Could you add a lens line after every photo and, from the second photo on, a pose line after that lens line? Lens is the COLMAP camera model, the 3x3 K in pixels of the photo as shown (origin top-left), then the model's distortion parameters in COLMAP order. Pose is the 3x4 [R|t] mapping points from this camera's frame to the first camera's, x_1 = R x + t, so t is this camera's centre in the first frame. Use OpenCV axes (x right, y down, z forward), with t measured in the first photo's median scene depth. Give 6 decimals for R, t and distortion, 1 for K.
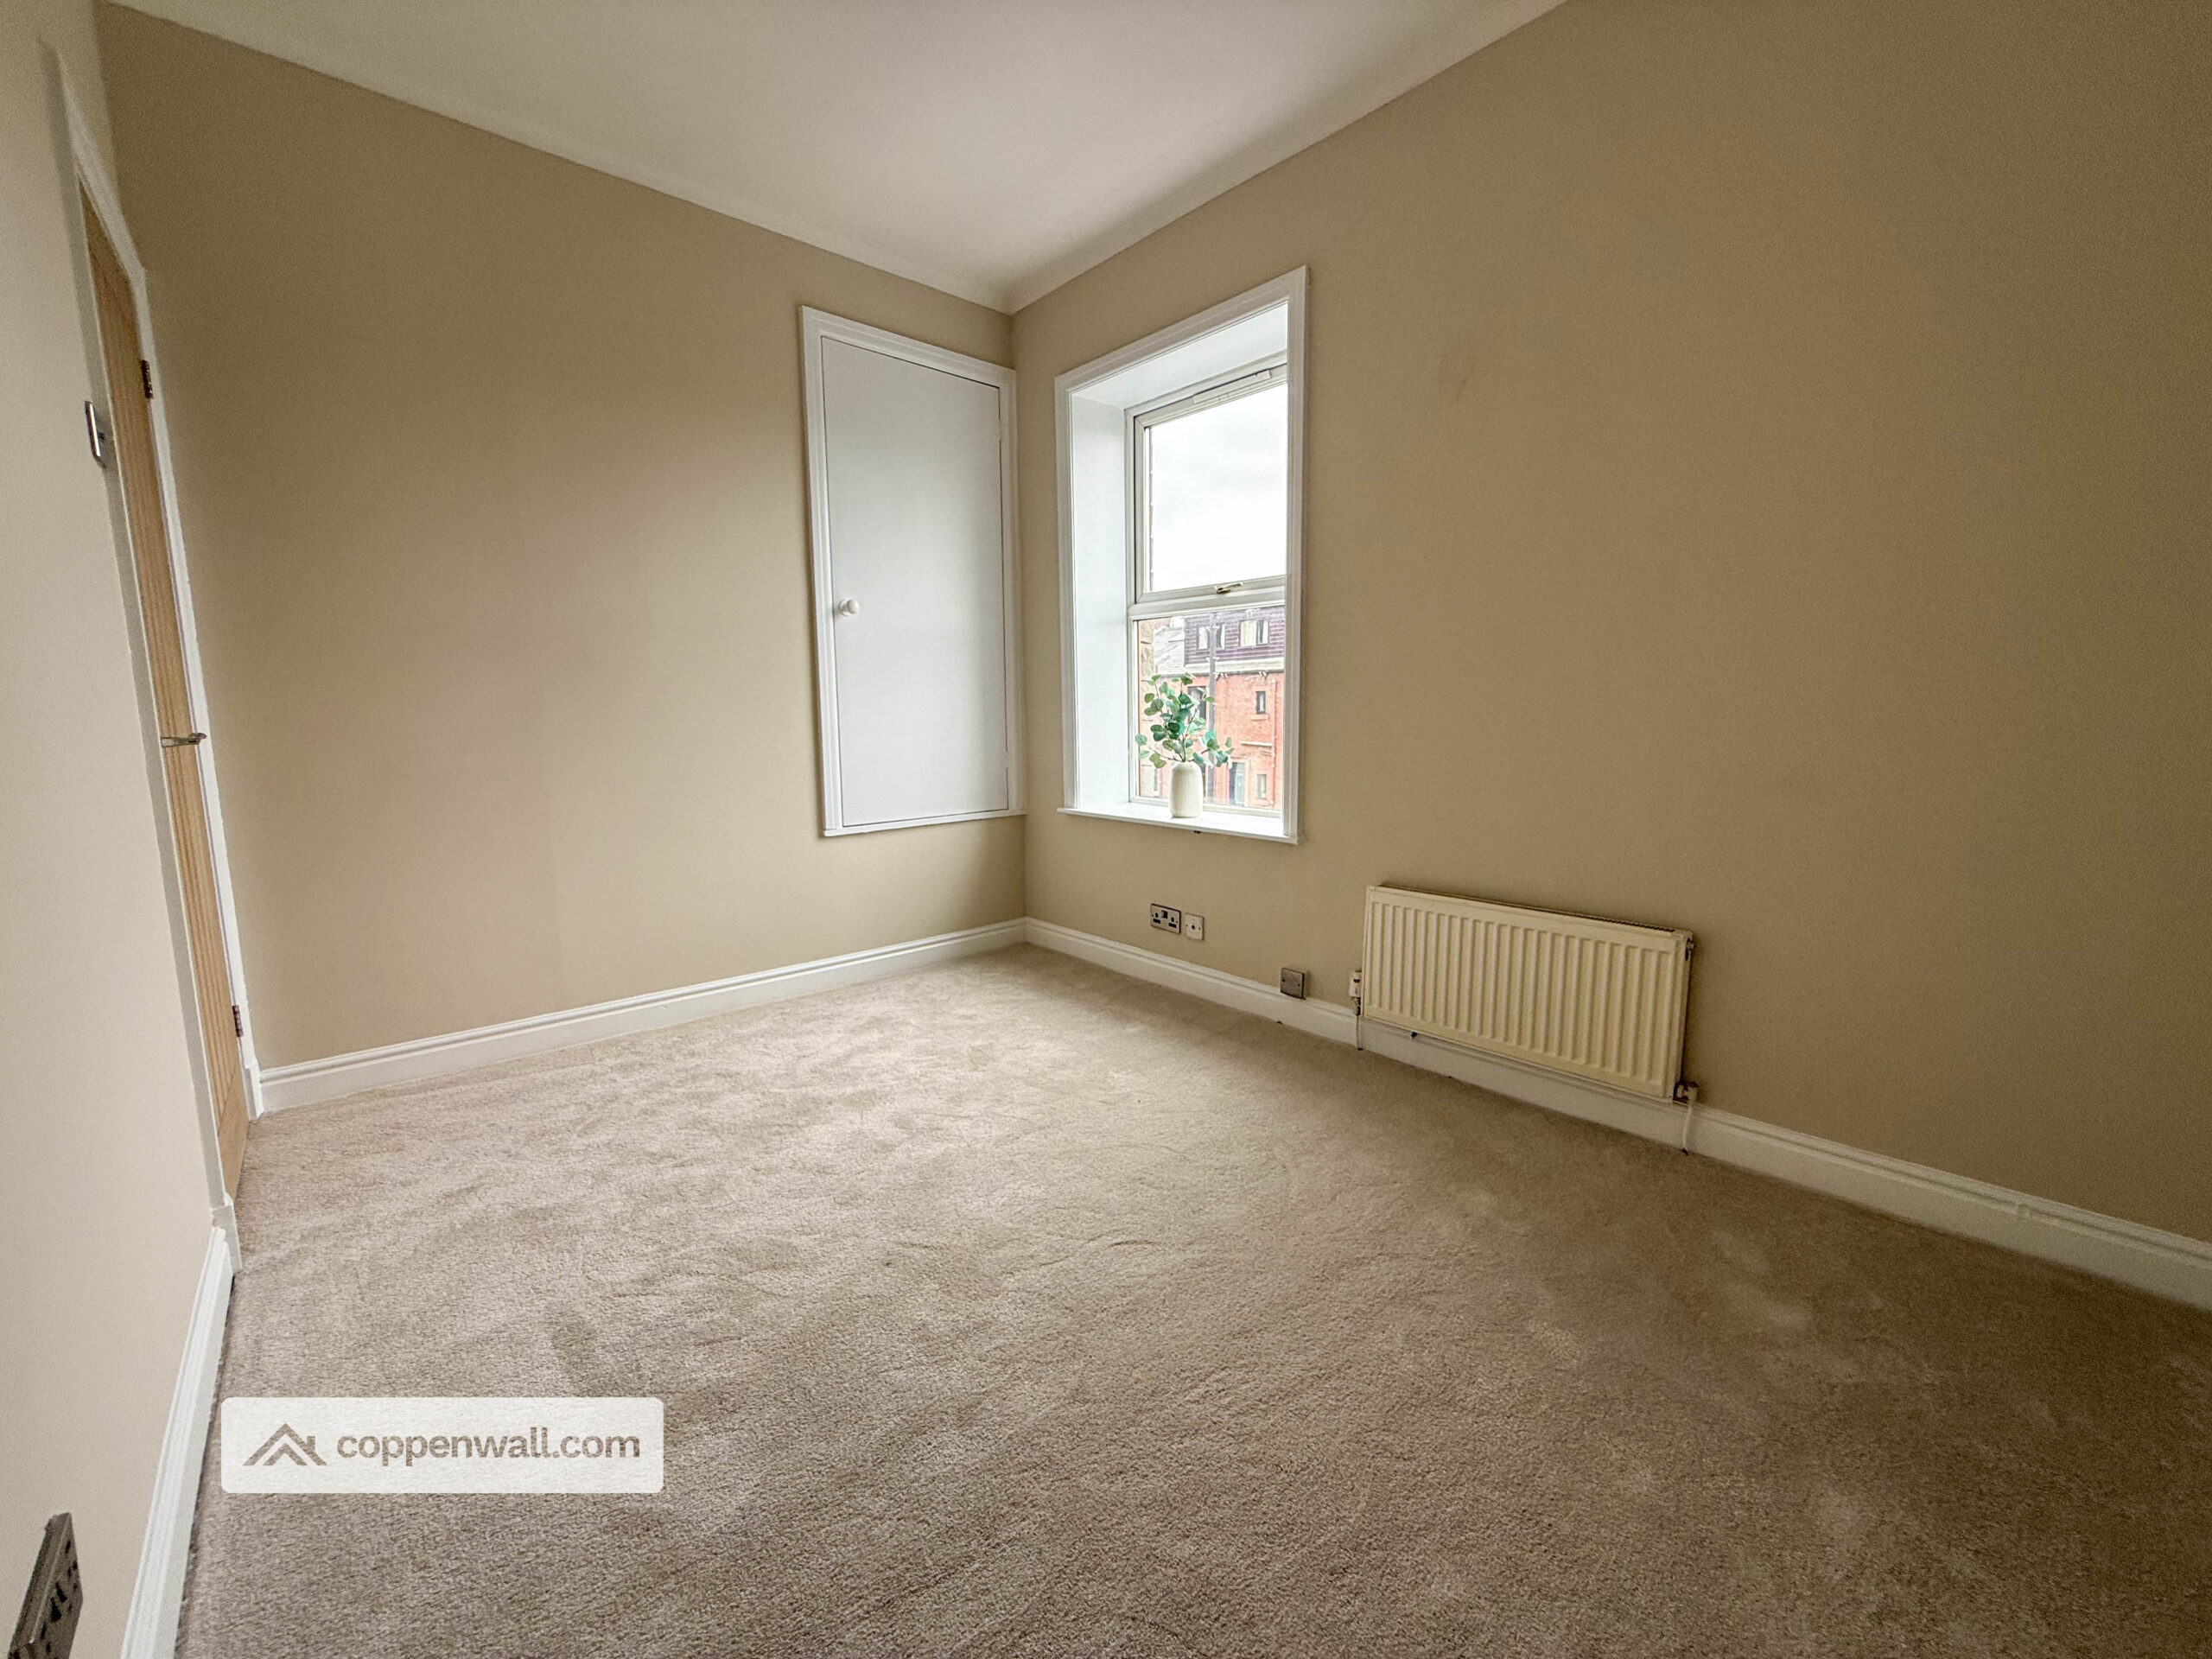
lens RADIAL K [[882.1, 0, 1095.9], [0, 882.1, 837.4], [0, 0, 1]] dist [-0.003496, 0.000821]
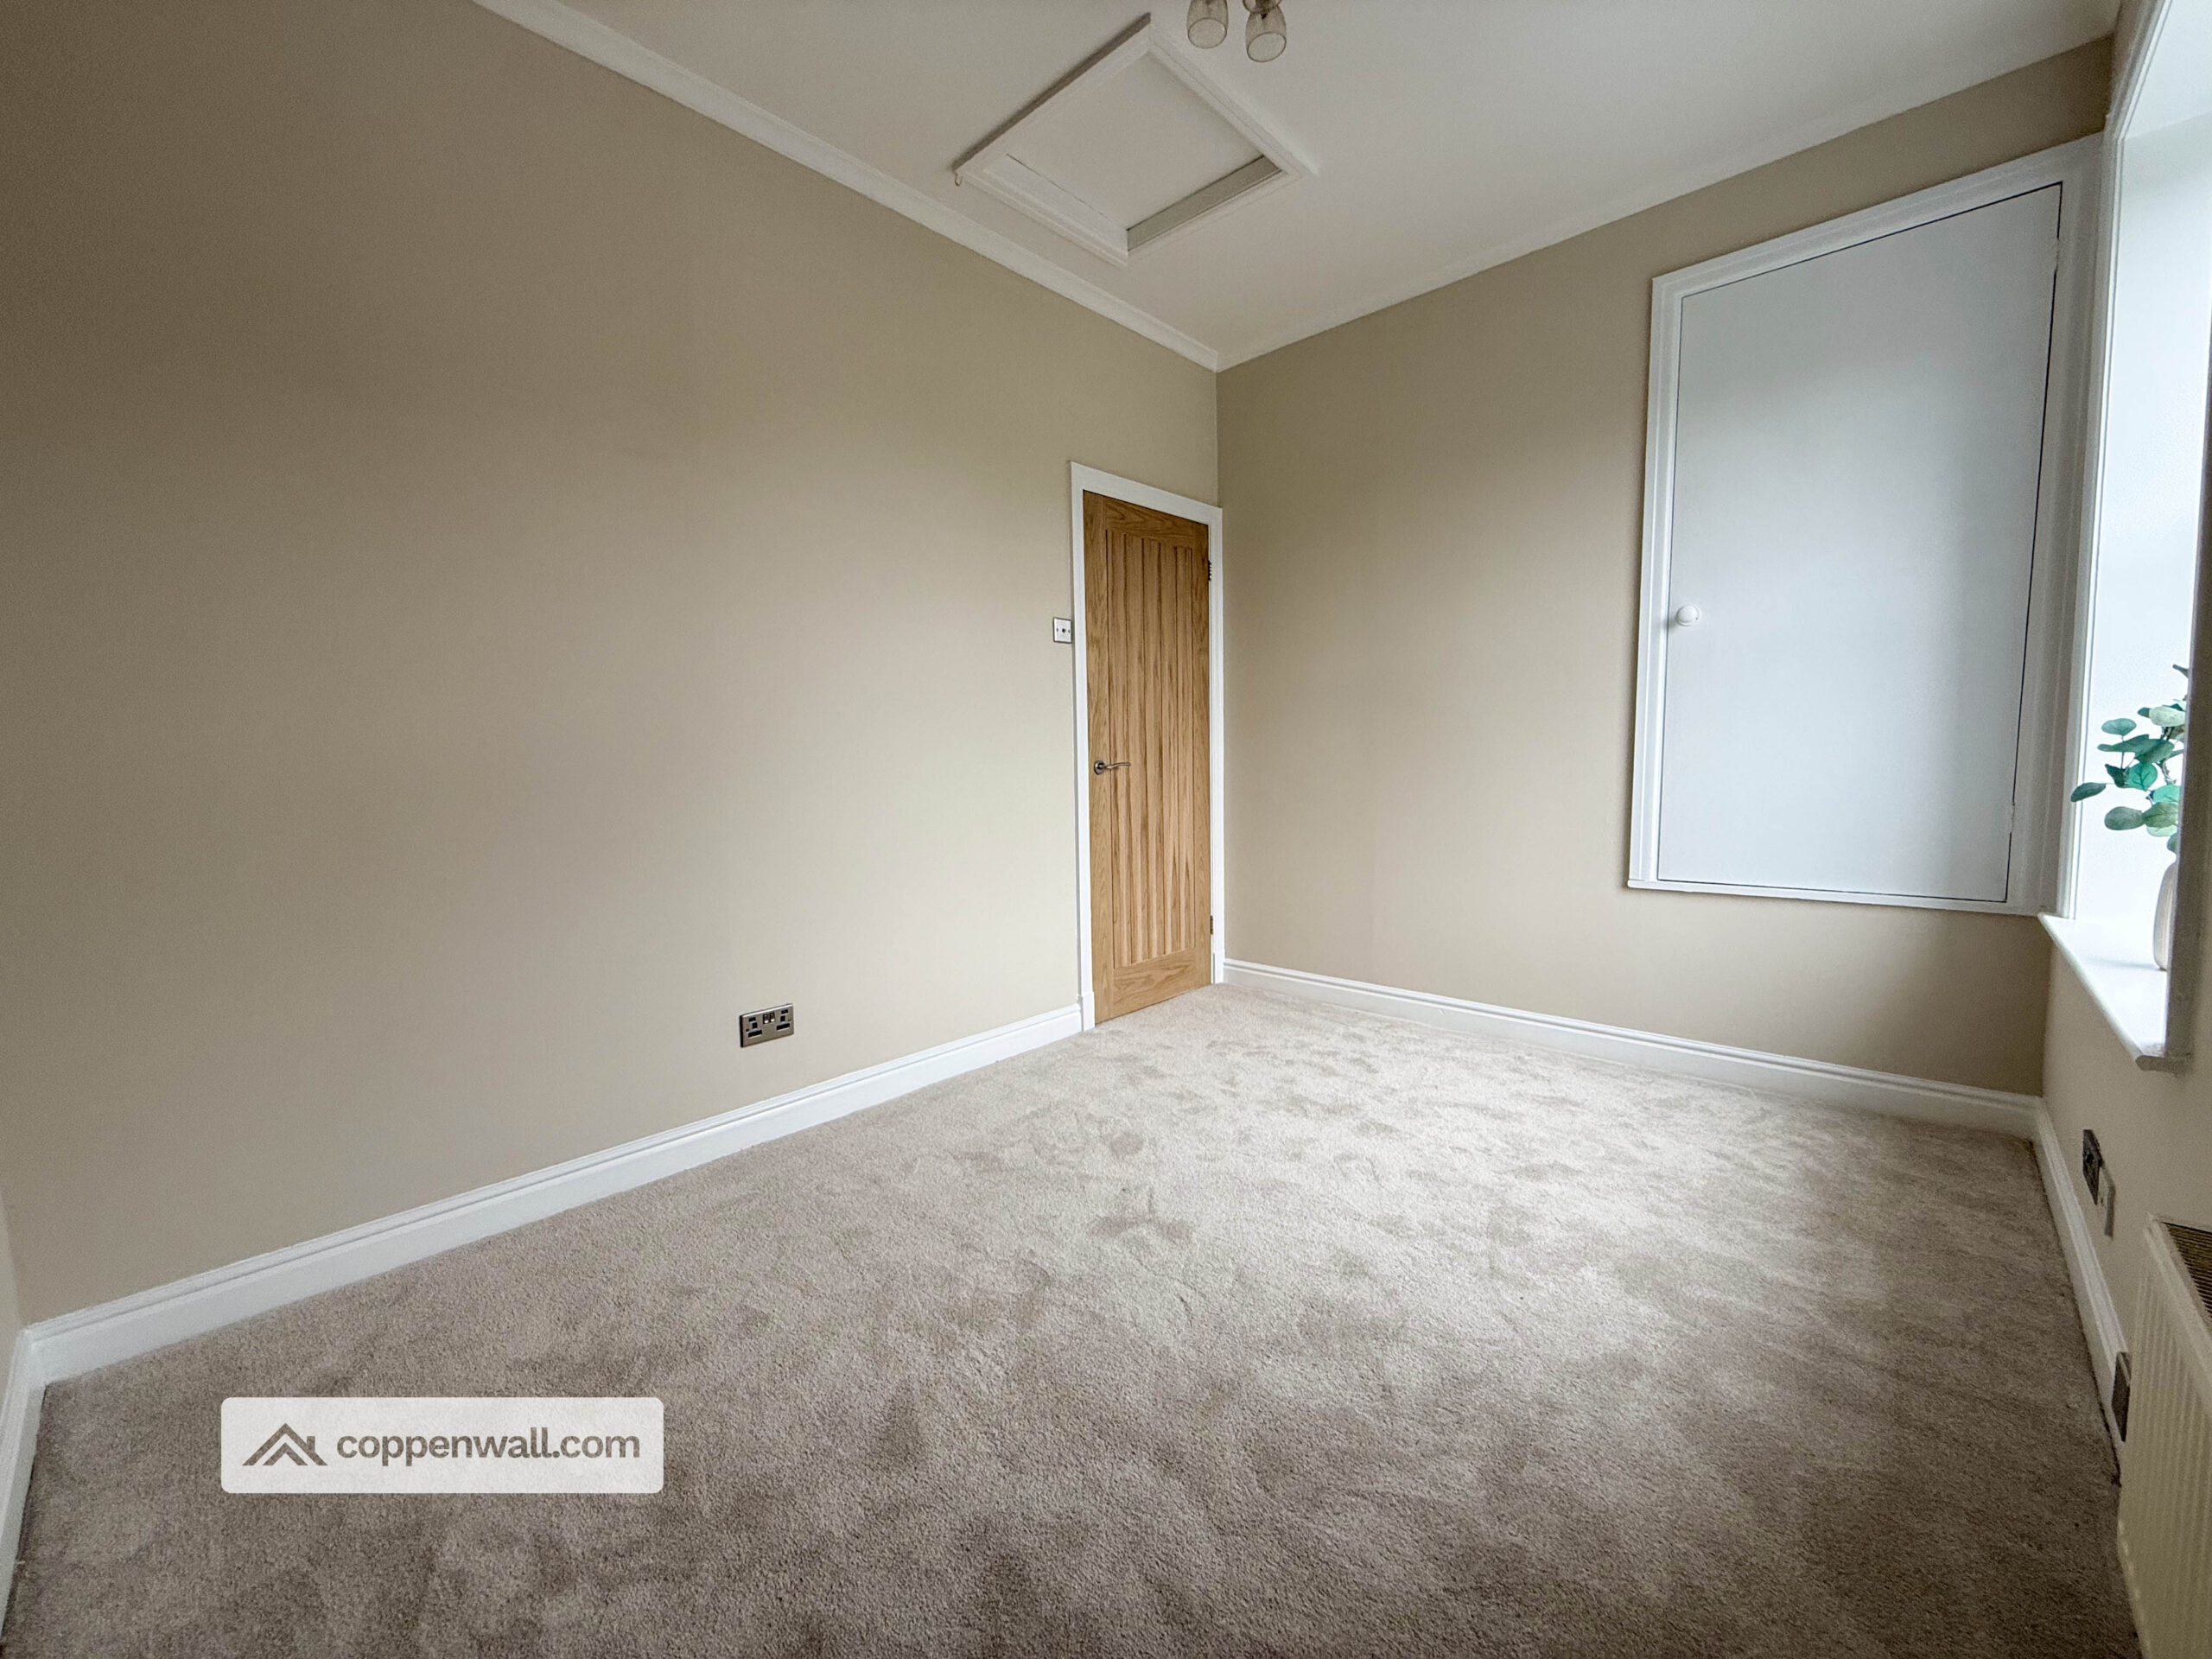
lens RADIAL K [[882.1, 0, 1097.5], [0, 882.1, 839.3], [0, 0, 1]] dist [-0.003496, 0.000821]
pose [[0.099862, 0.106963, -0.989235, 0.553308], [-0.120064, 0.988236, 0.094734, -0.075318], [0.987731, 0.109312, 0.111530, 0.439243]]
